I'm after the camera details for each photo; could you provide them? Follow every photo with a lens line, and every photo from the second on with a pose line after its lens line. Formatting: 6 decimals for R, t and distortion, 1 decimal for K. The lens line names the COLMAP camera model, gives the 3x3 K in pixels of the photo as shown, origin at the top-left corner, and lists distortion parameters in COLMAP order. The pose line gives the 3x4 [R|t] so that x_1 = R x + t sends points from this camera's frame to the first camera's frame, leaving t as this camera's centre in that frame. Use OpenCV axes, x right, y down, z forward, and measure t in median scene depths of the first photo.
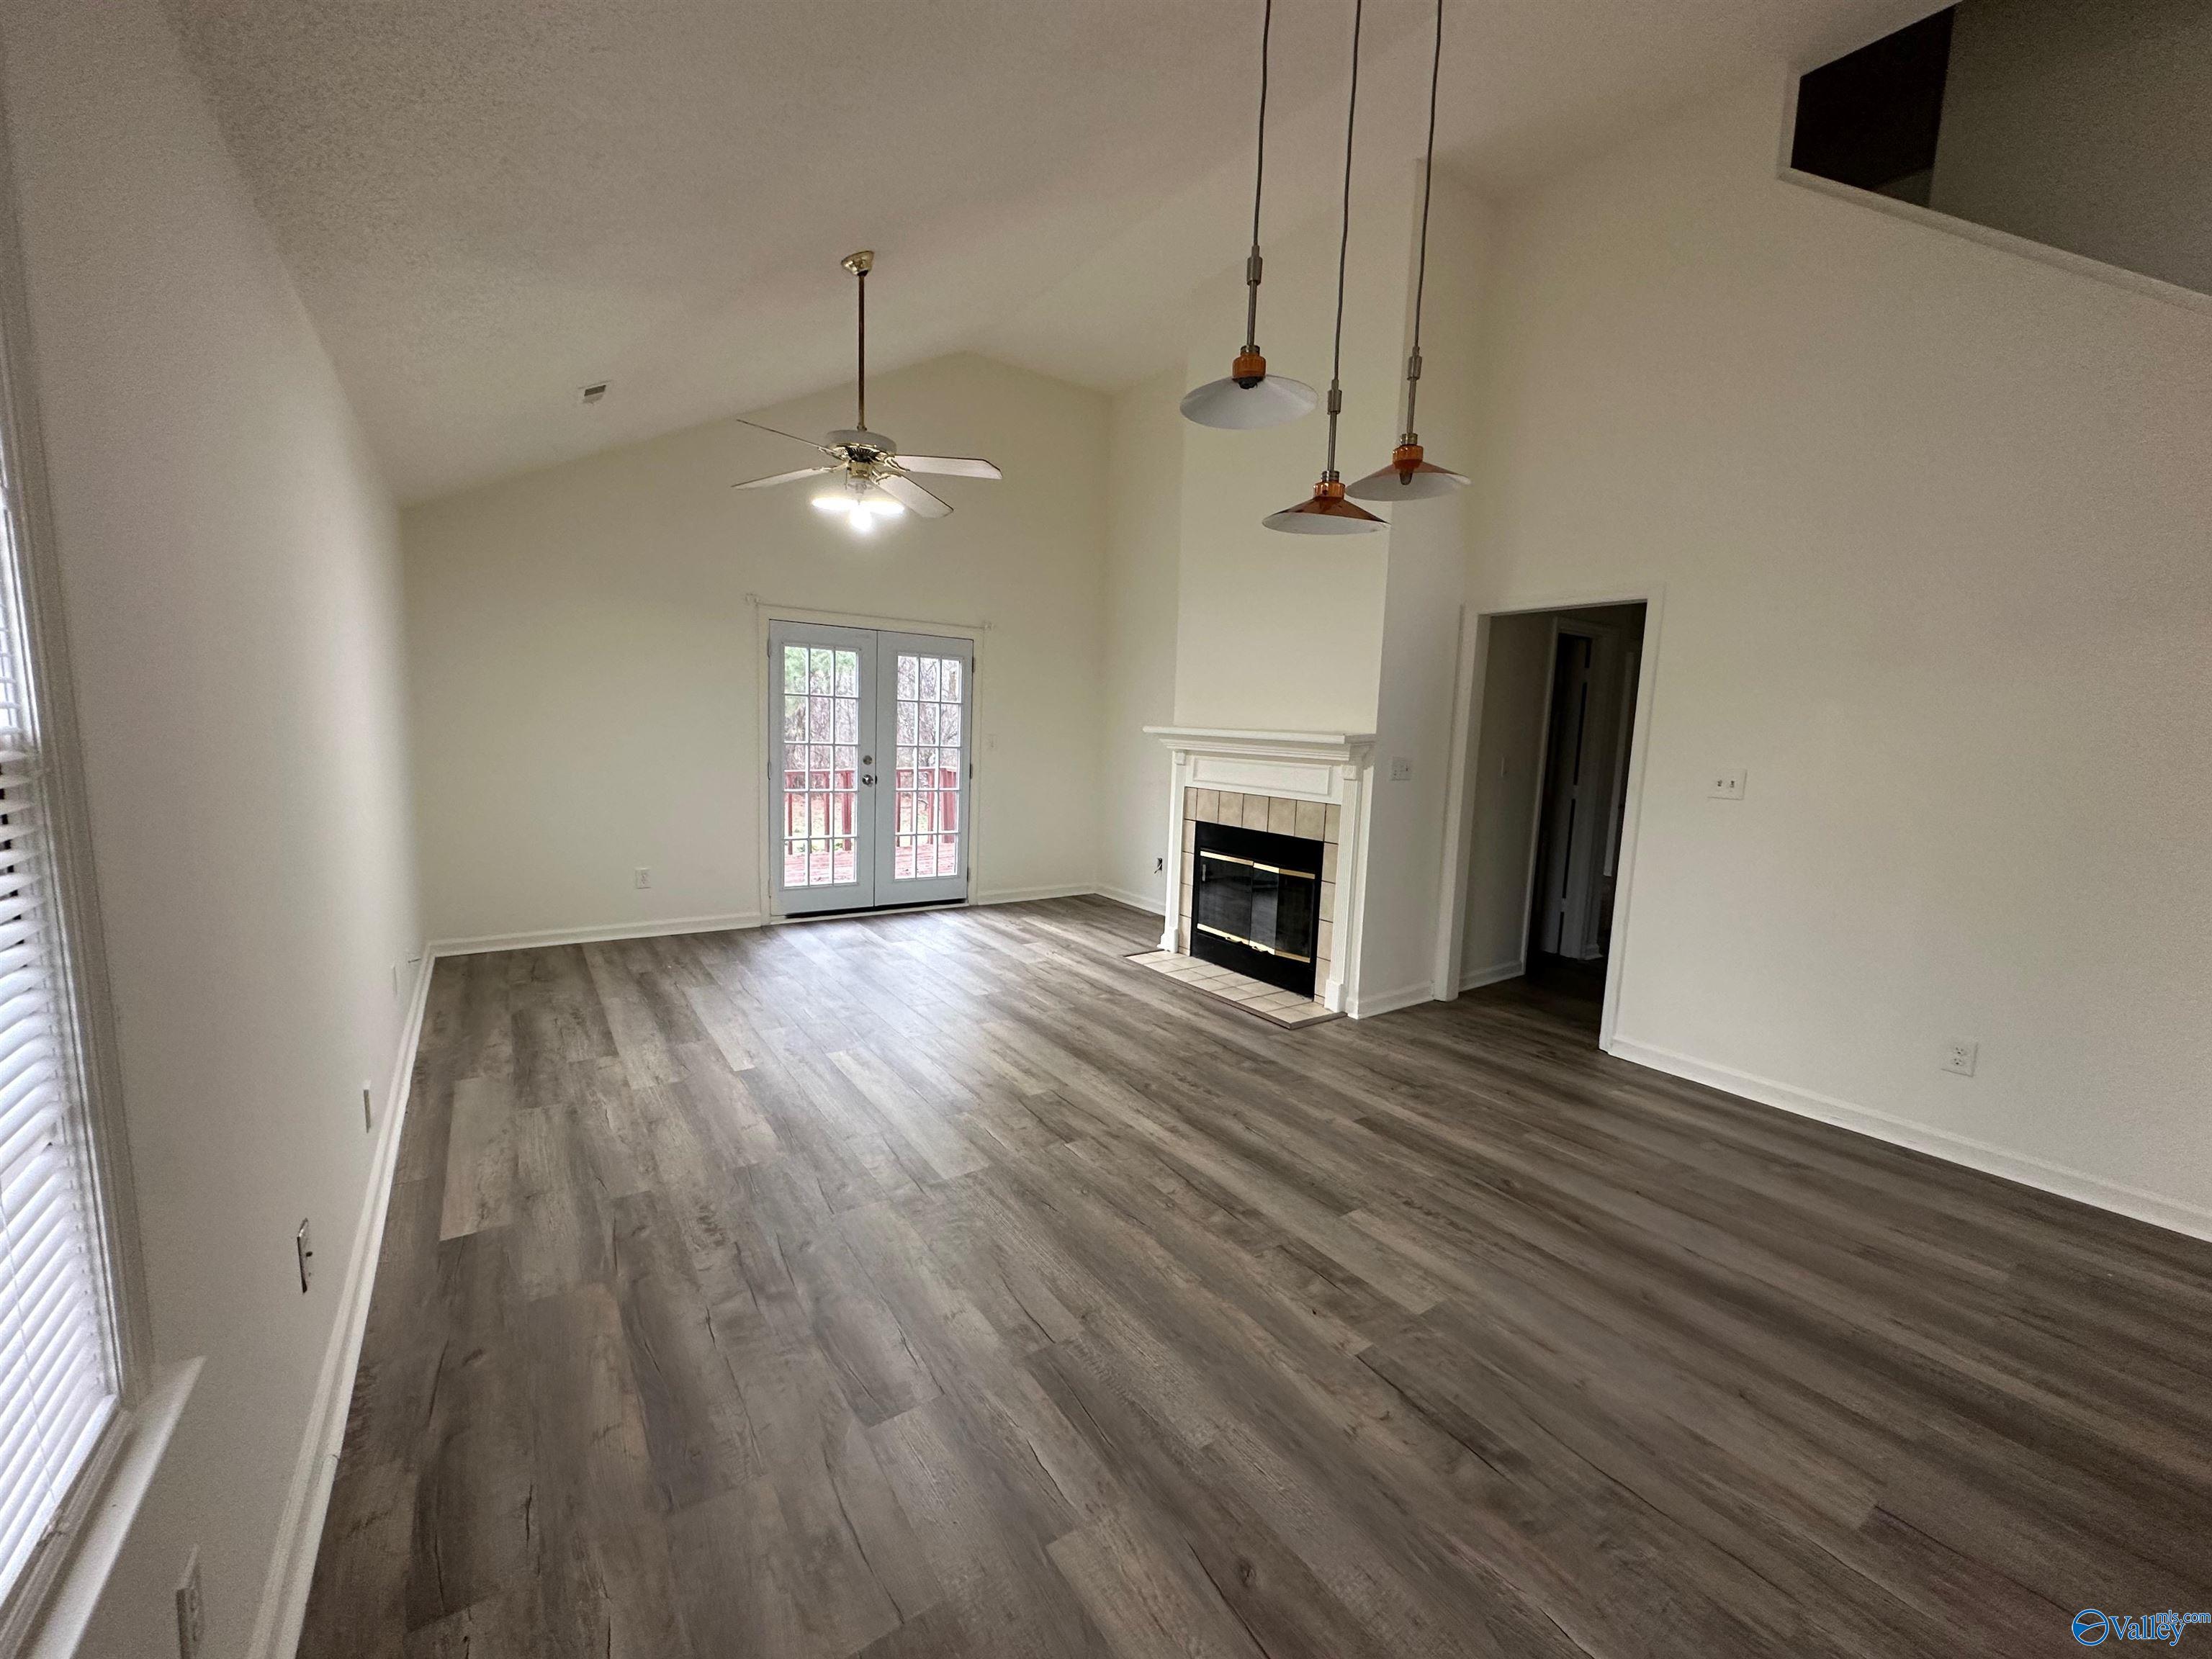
lens RADIAL K [[864.3, 0, 1106.0], [0, 864.3, 829.5], [0, 0, 1]] dist [-0.000210, -0.000010]
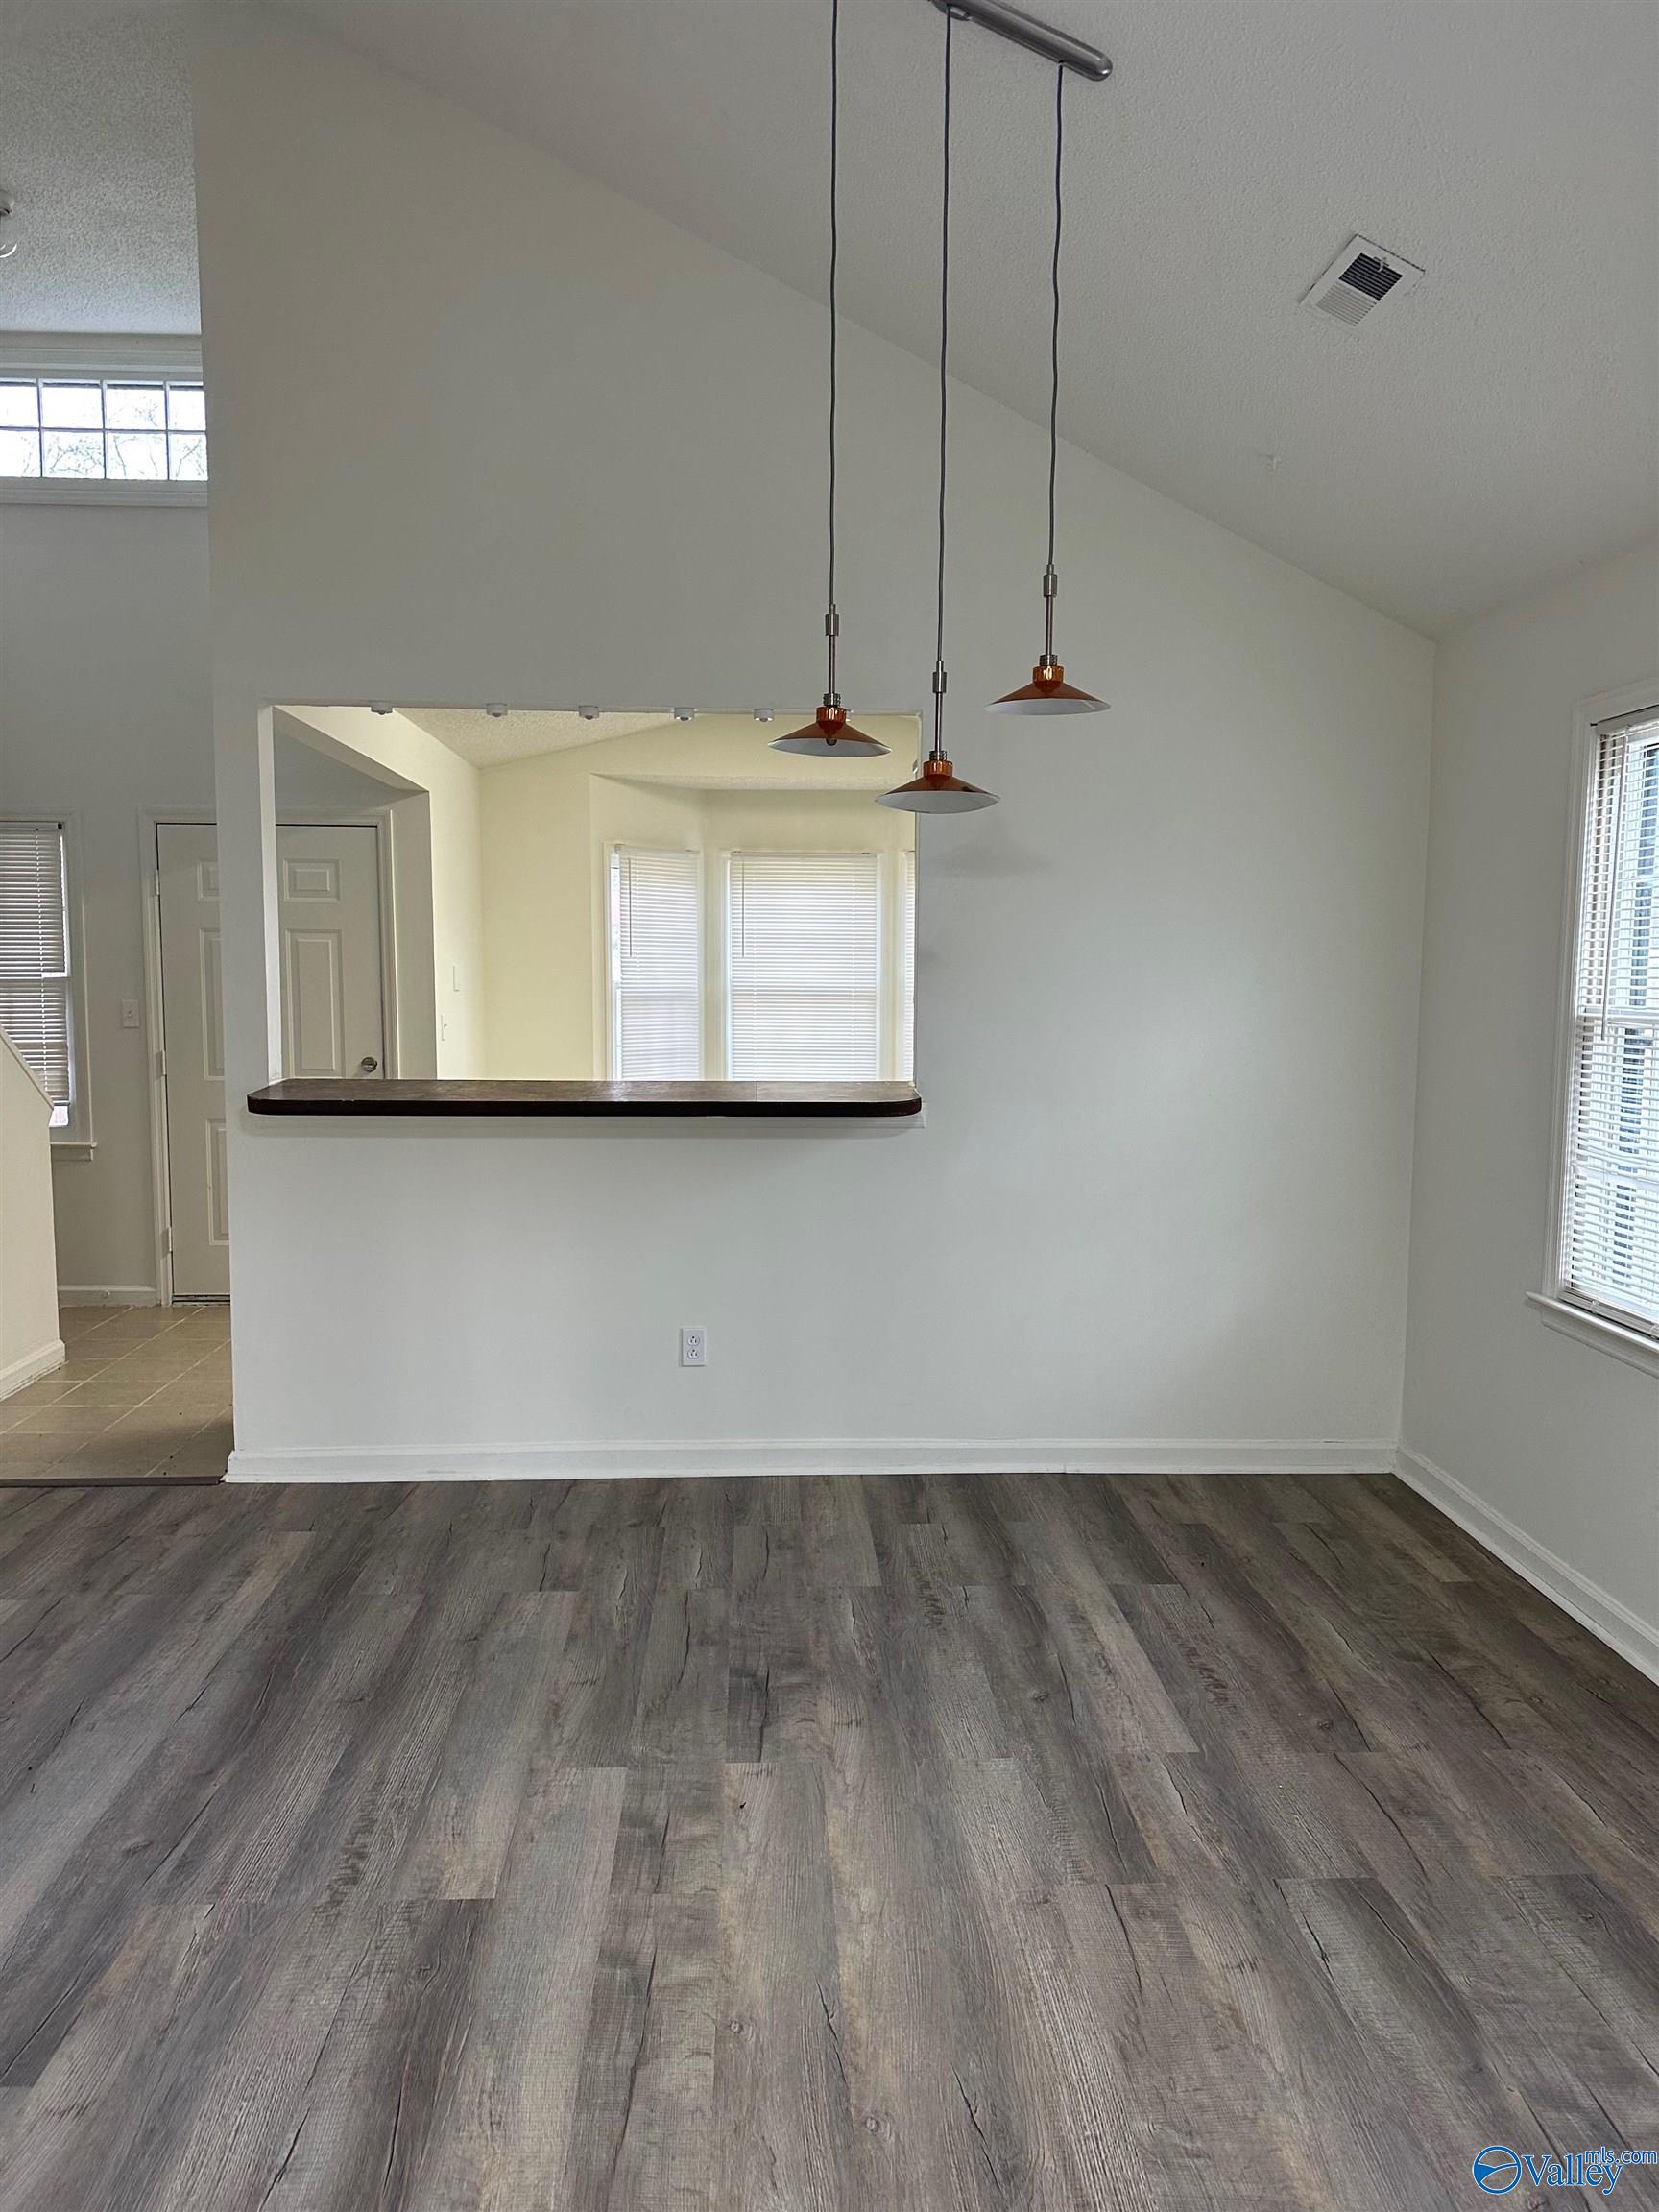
lens RADIAL K [[1585.1, 0, 829.5], [0, 1585.1, 1106.0], [0, 0, 1]] dist [0.002254, -0.002730]
pose [[-0.848505, -0.083129, 0.522617, -0.469716], [0.034688, 0.976723, 0.211679, -0.289860], [-0.528049, 0.197740, -0.825871, 1.975114]]
